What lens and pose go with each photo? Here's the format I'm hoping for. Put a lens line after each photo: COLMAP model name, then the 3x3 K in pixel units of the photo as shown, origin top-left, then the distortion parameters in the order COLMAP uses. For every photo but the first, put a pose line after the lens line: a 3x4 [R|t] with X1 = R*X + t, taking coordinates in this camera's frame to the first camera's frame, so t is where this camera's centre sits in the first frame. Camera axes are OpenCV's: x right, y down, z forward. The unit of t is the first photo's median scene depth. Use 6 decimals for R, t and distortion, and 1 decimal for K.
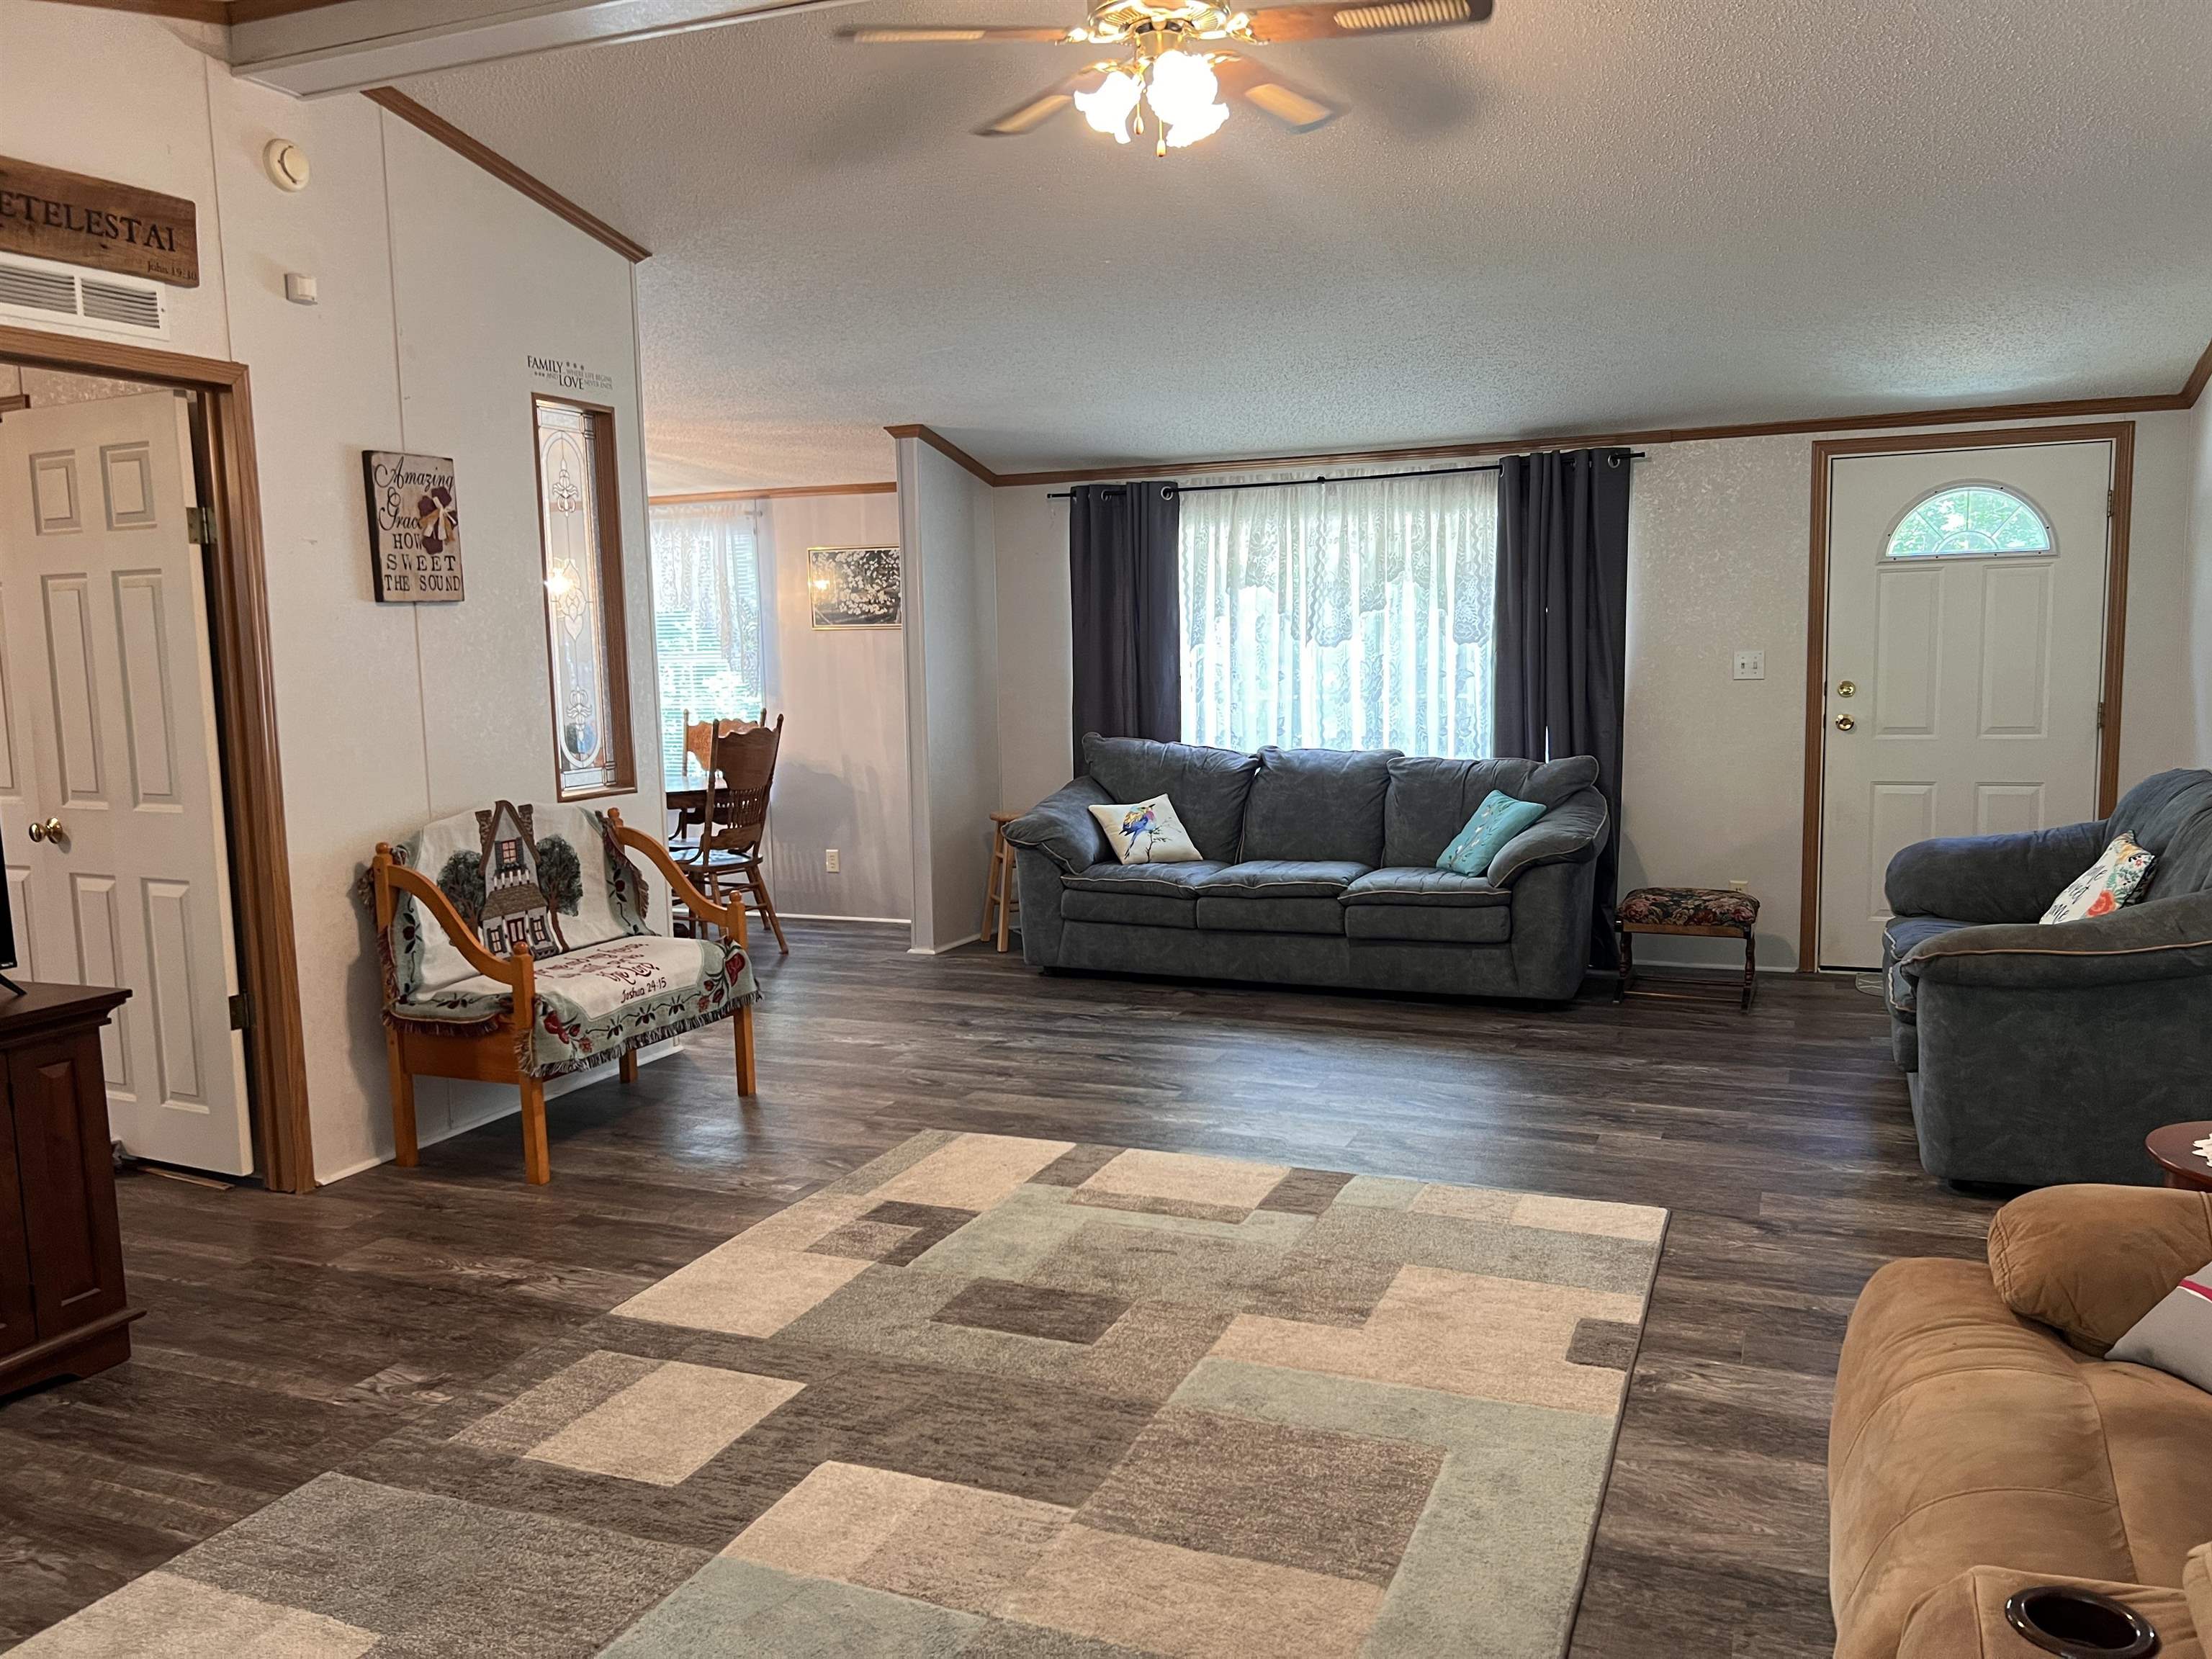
lens RADIAL K [[1673.0, 0, 1078.3], [0, 1673.0, 831.6], [0, 0, 1]] dist [0.060206, -0.067352]
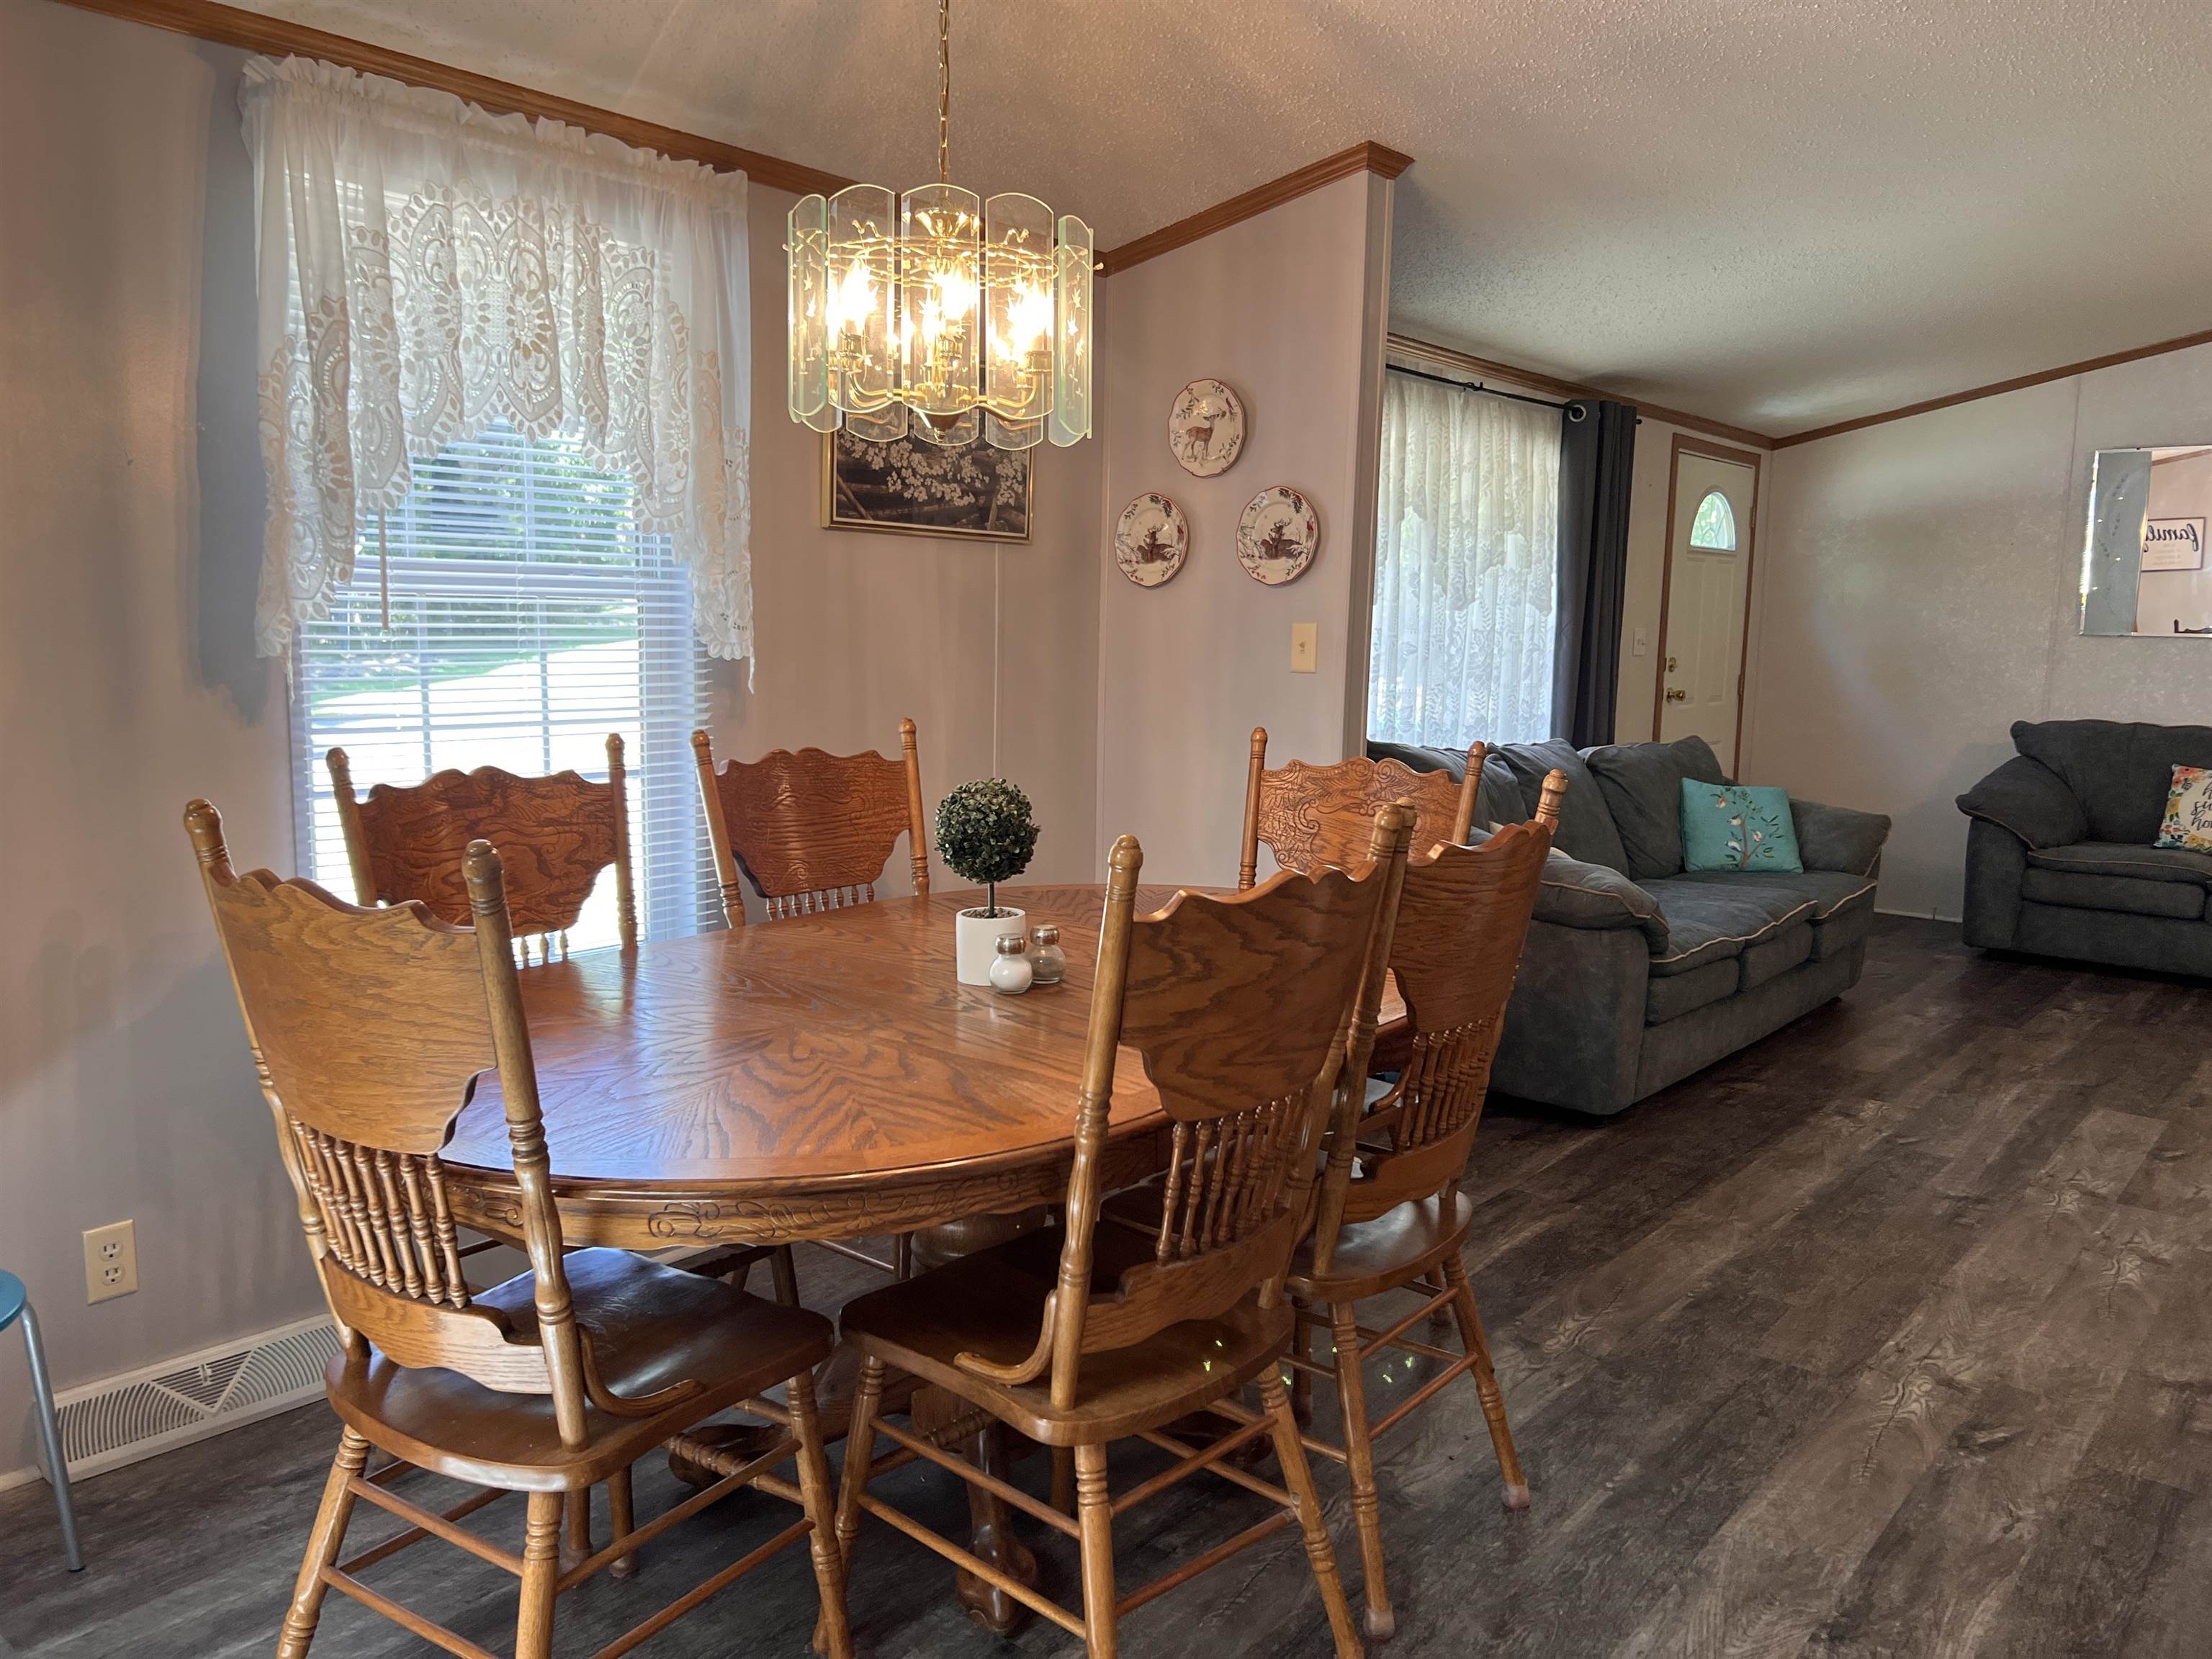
lens RADIAL K [[1673.0, 0, 1128.5], [0, 1673.0, 840.8], [0, 0, 1]] dist [0.060206, -0.067352]
pose [[0.263717, -0.105969, 0.958762, -0.685514], [0.076405, 0.993119, 0.088751, -0.092762], [-0.961569, 0.049849, 0.269999, 1.023865]]
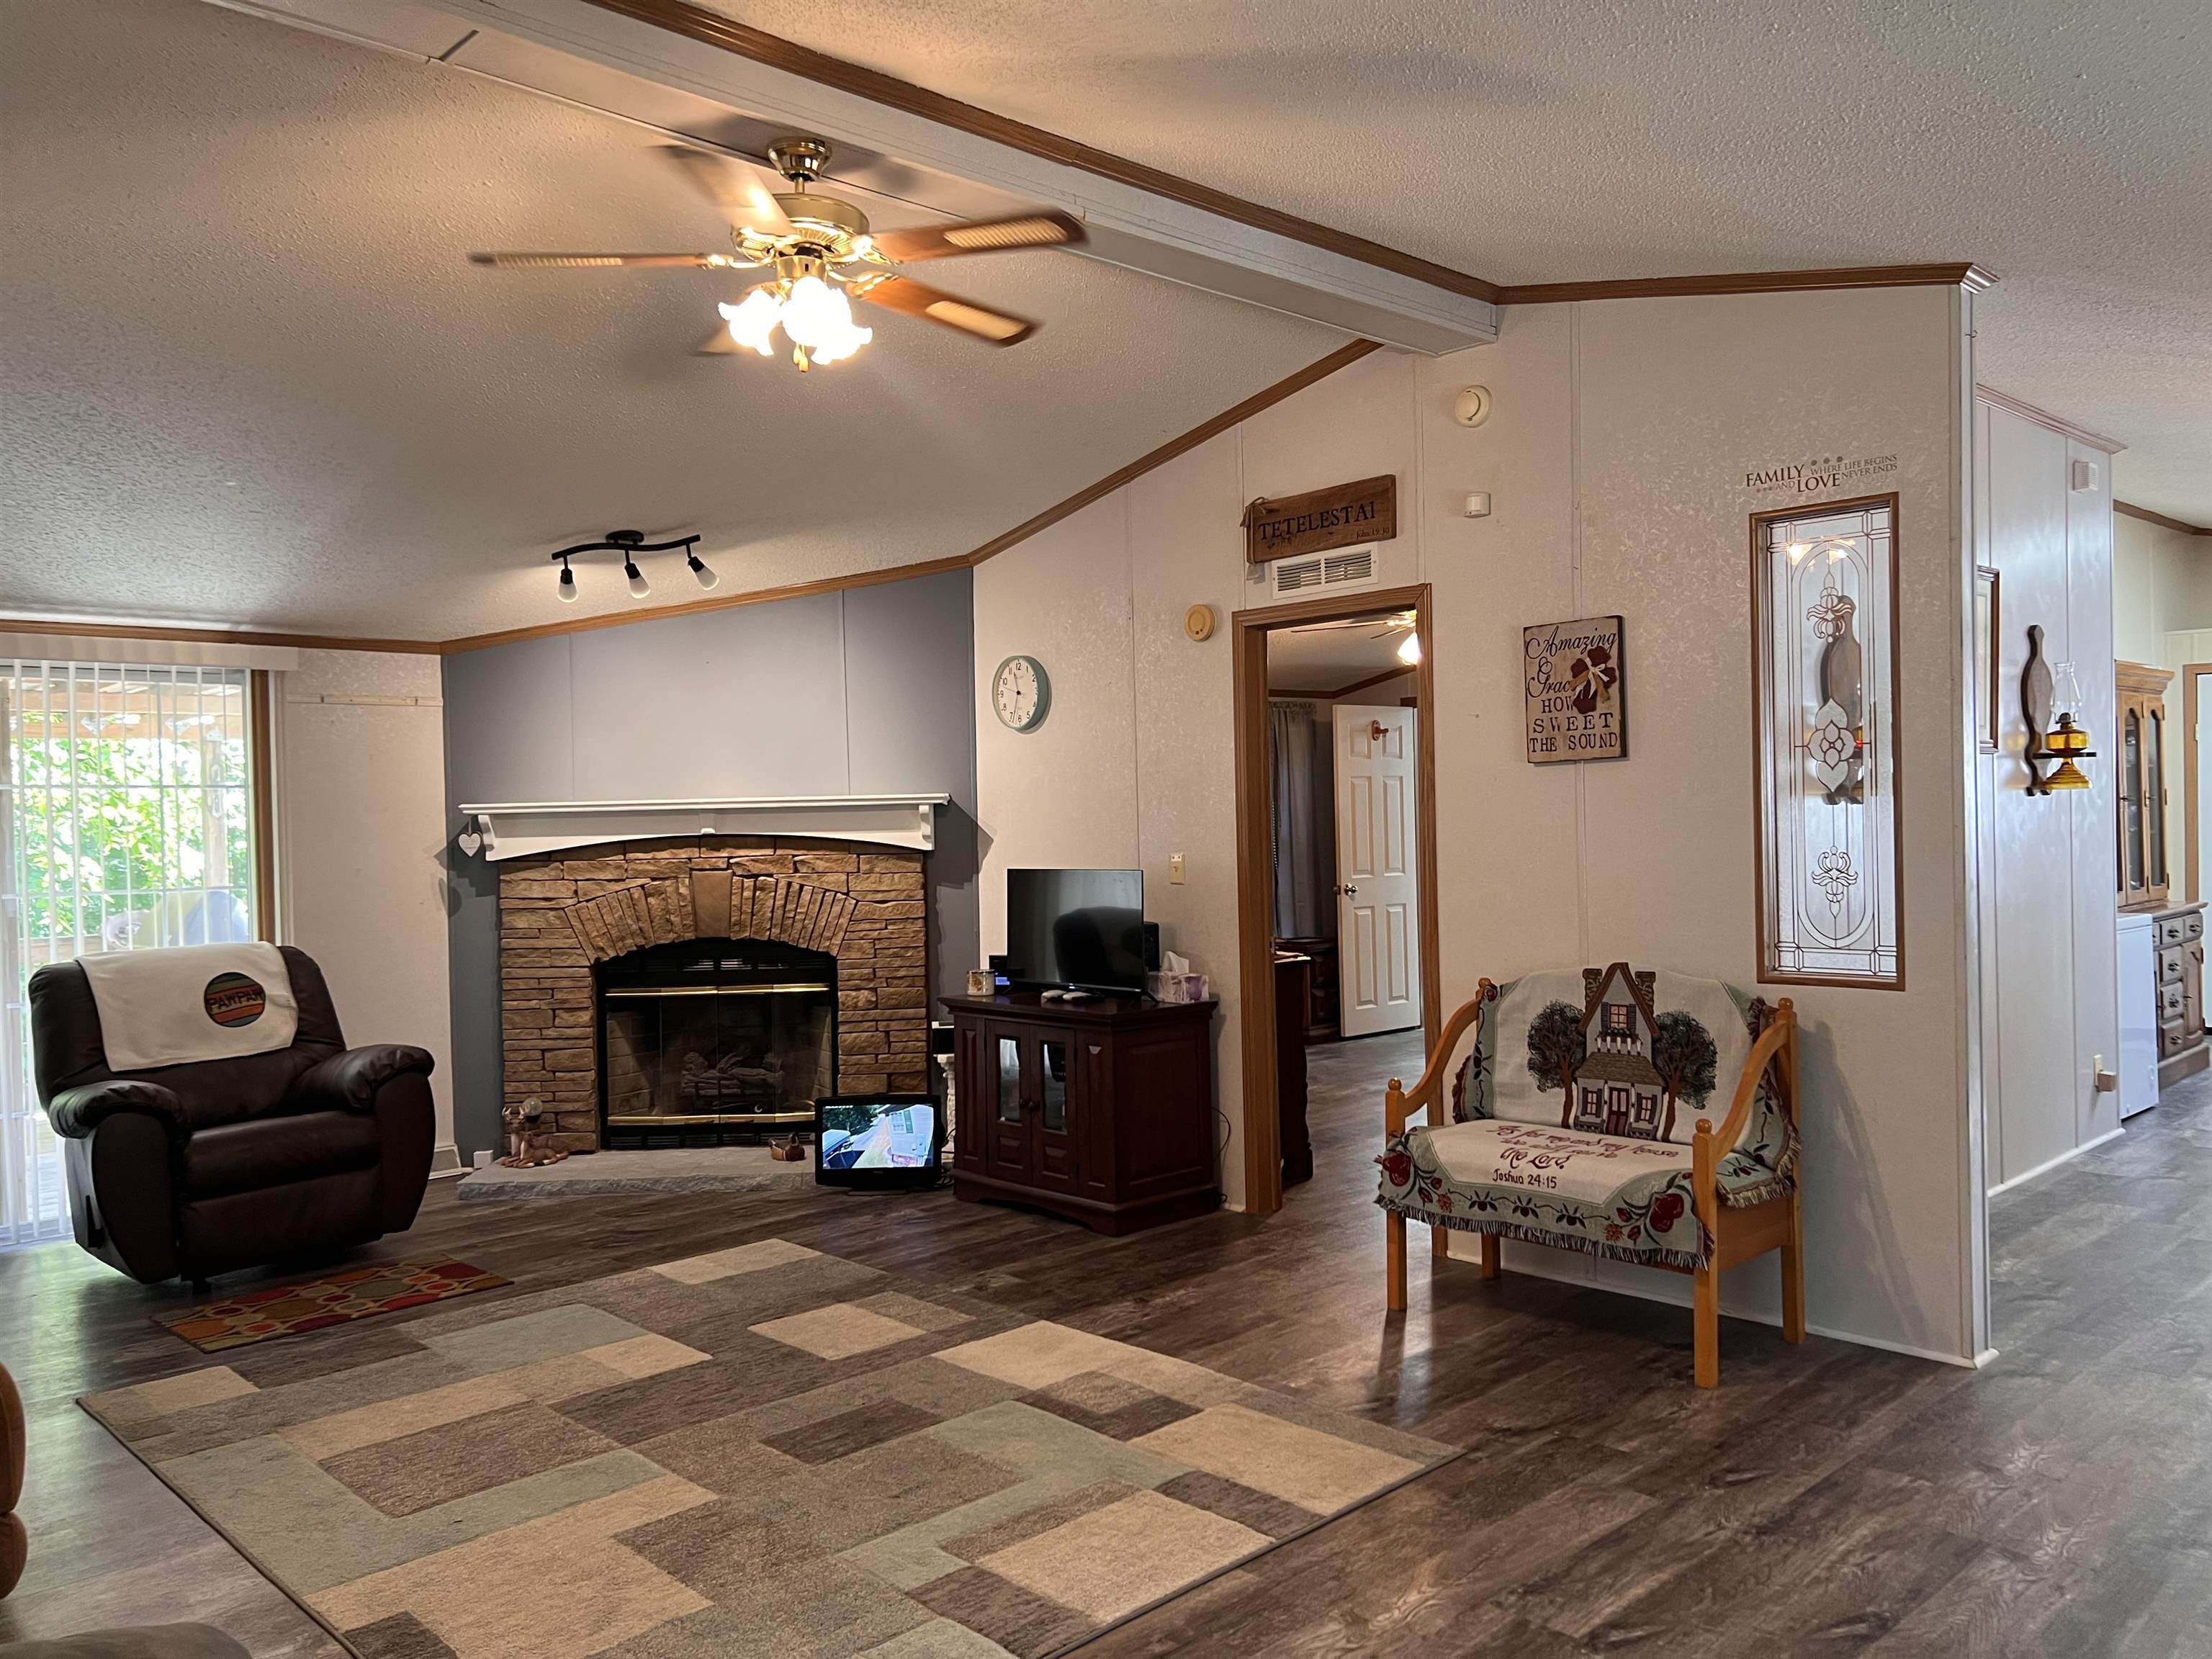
lens RADIAL K [[1673.0, 0, 1150.6], [0, 1673.0, 827.0], [0, 0, 1]] dist [0.060206, -0.067352]
pose [[-0.374478, 0.040274, -0.926361, 0.468997], [-0.072753, 0.994700, 0.072655, -0.105881], [0.924377, 0.094603, -0.369563, 0.799938]]
